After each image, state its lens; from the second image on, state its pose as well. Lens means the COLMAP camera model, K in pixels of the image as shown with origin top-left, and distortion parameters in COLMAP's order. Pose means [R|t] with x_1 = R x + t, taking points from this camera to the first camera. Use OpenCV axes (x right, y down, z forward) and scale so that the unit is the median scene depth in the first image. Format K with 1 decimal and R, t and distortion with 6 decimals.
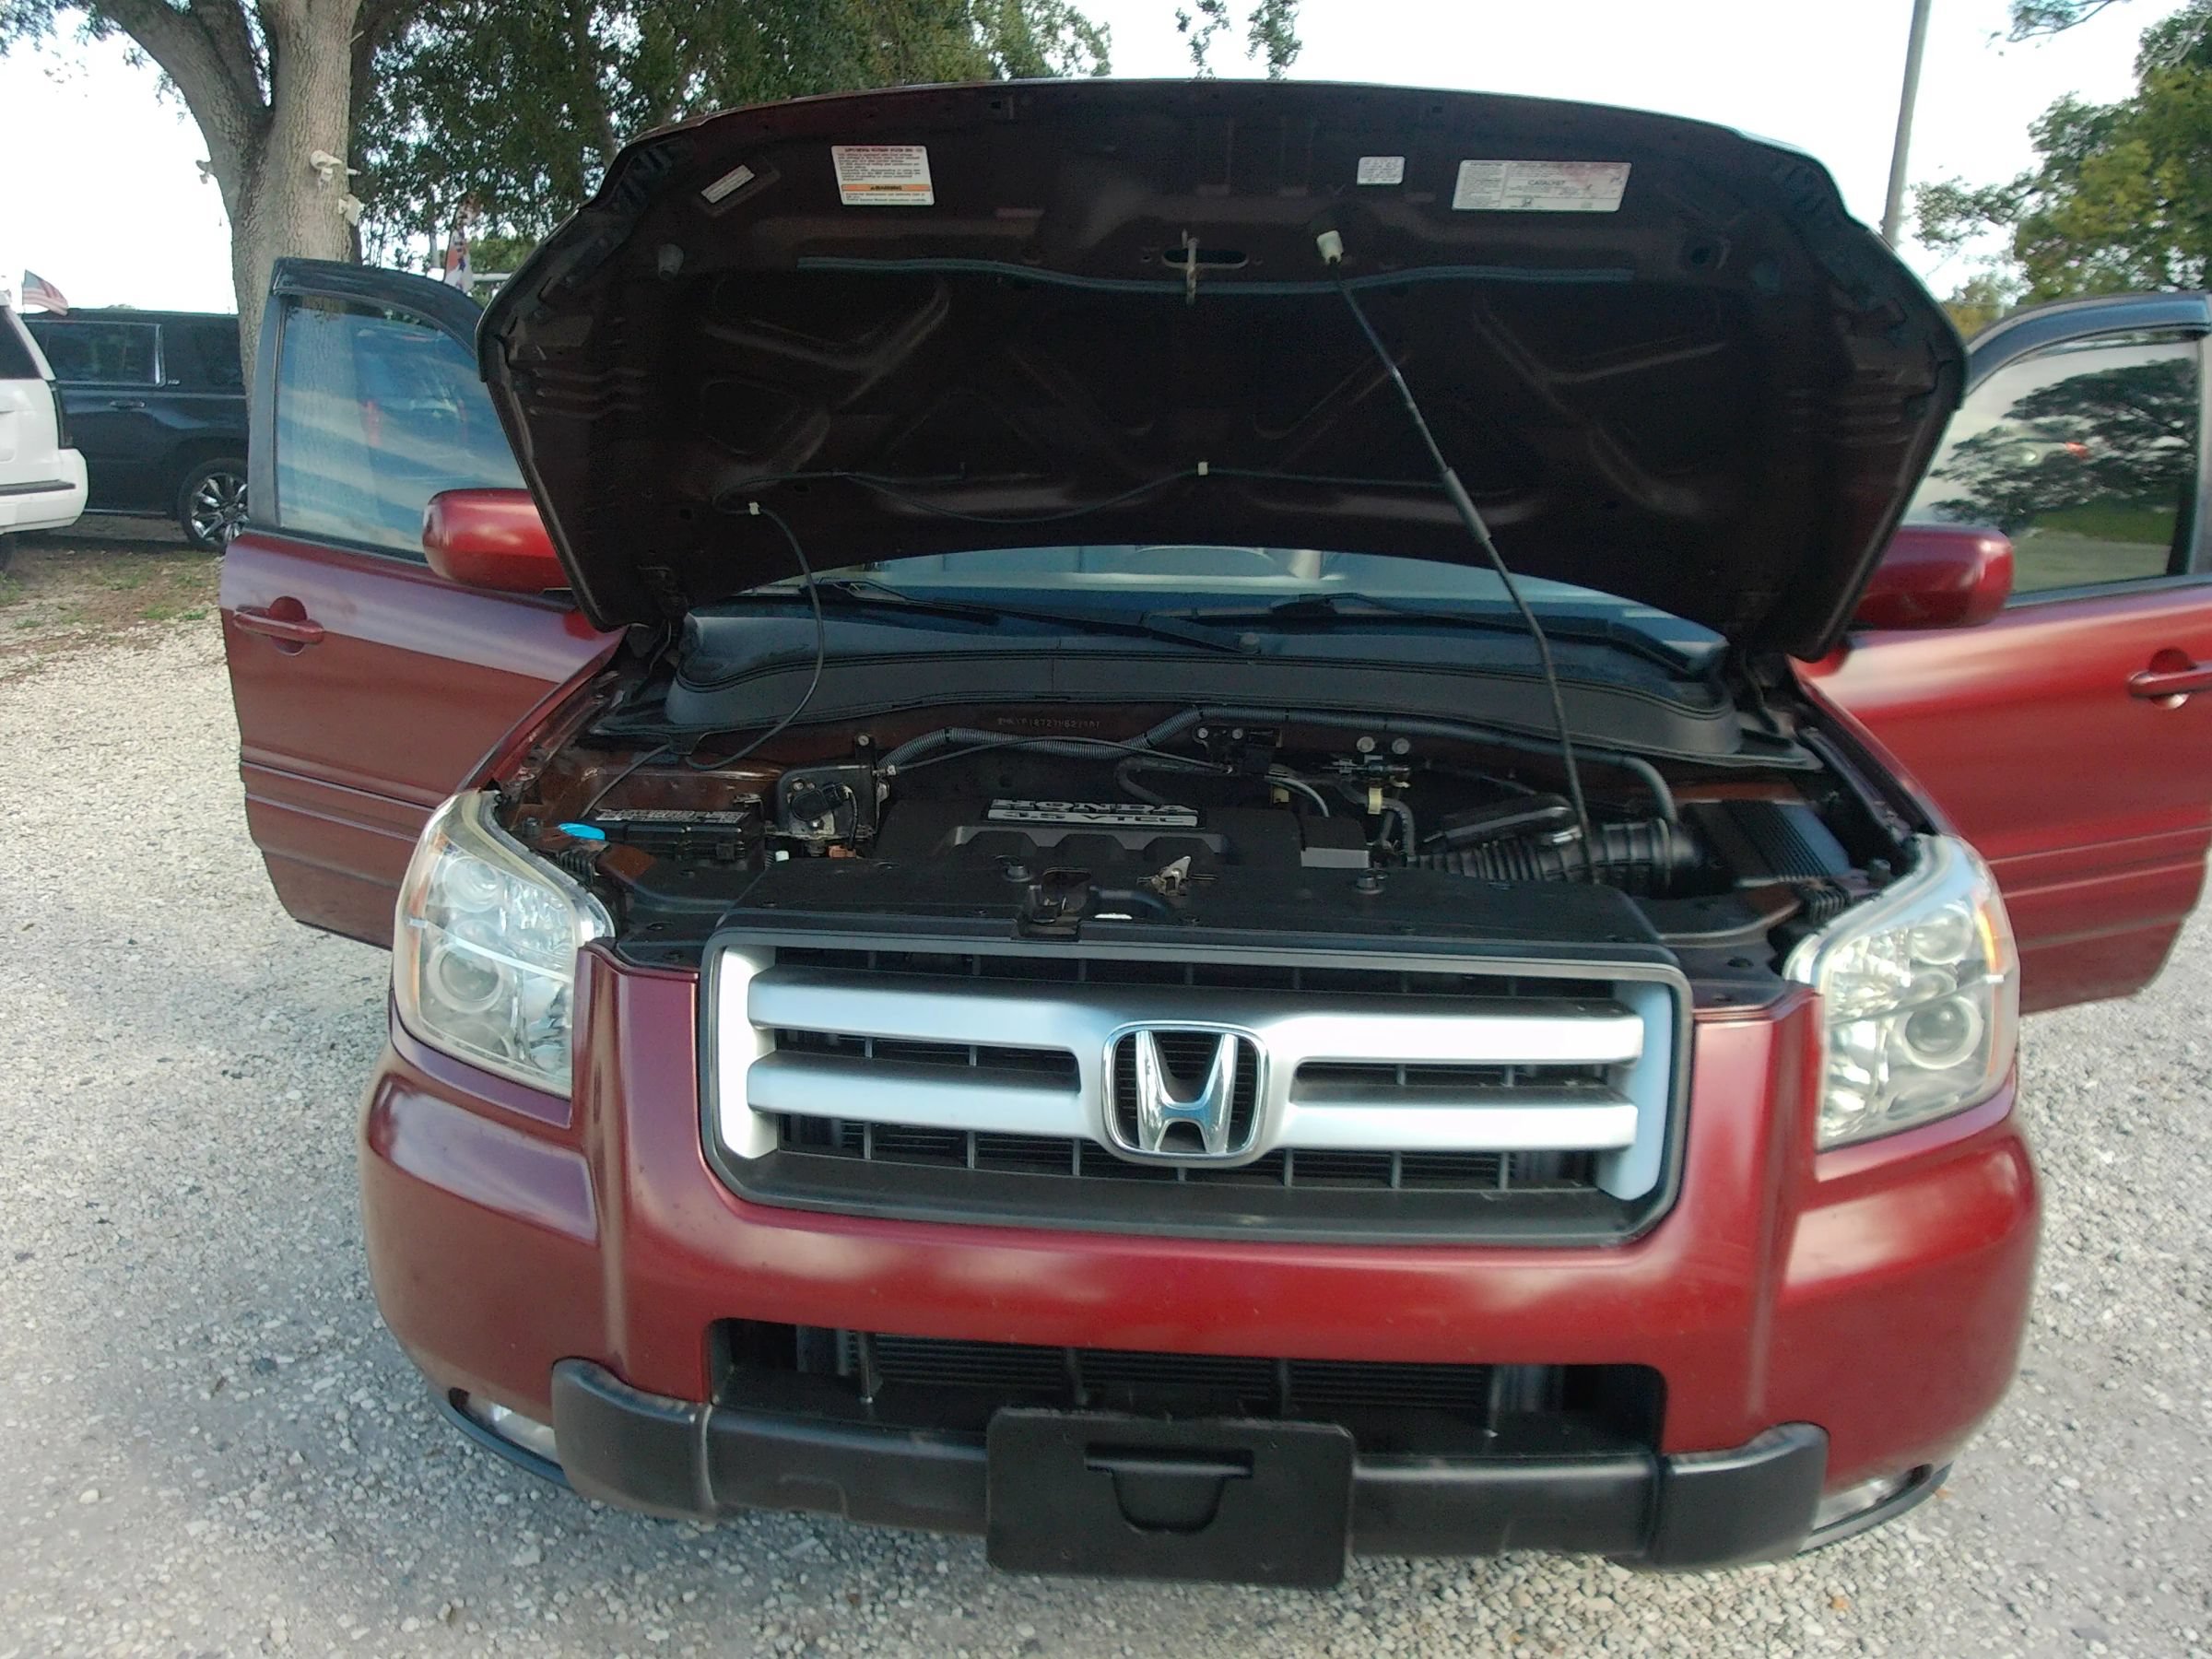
lens RADIAL K [[1820.5, 0, 1106.5], [0, 1820.5, 829.1], [0, 0, 1]] dist [0.000881, -0.025703]
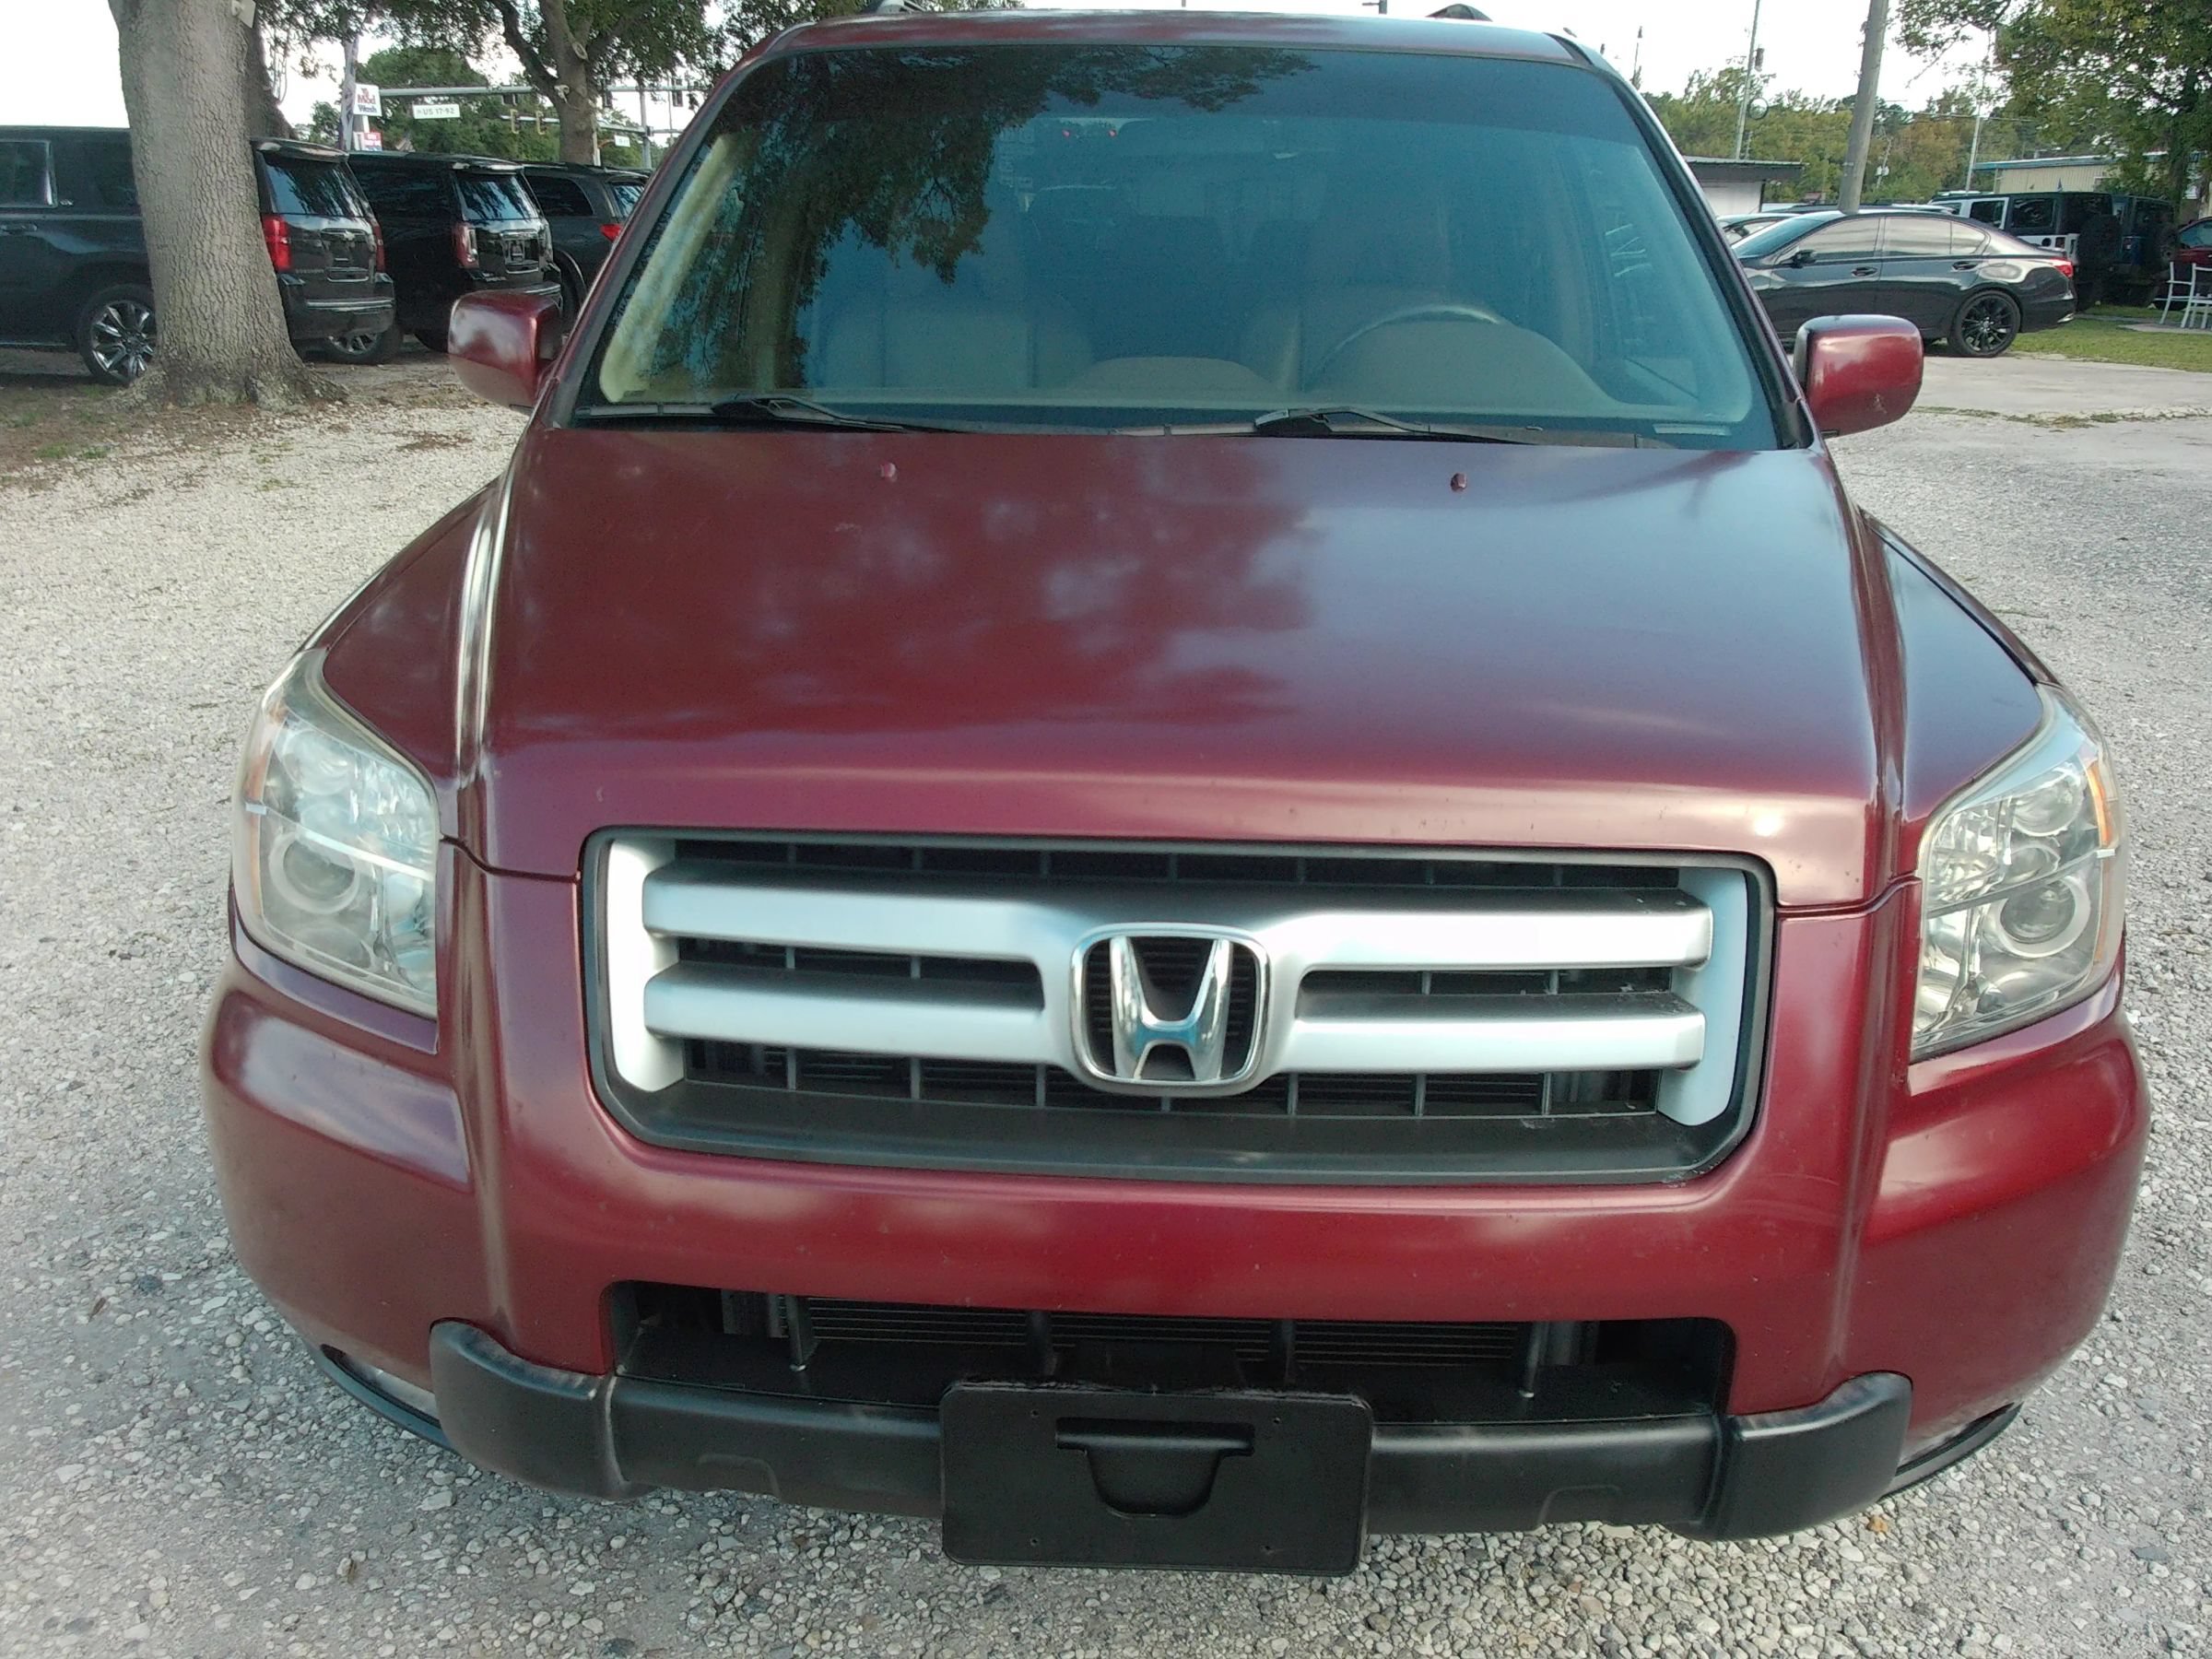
lens RADIAL K [[1820.5, 0, 1098.6], [0, 1820.5, 848.1], [0, 0, 1]] dist [0.000881, -0.025703]
pose [[0.999769, -0.011700, 0.018055, -0.002929], [0.009851, 0.995010, 0.099292, -0.008829], [-0.019127, -0.099091, 0.994895, 0.134552]]
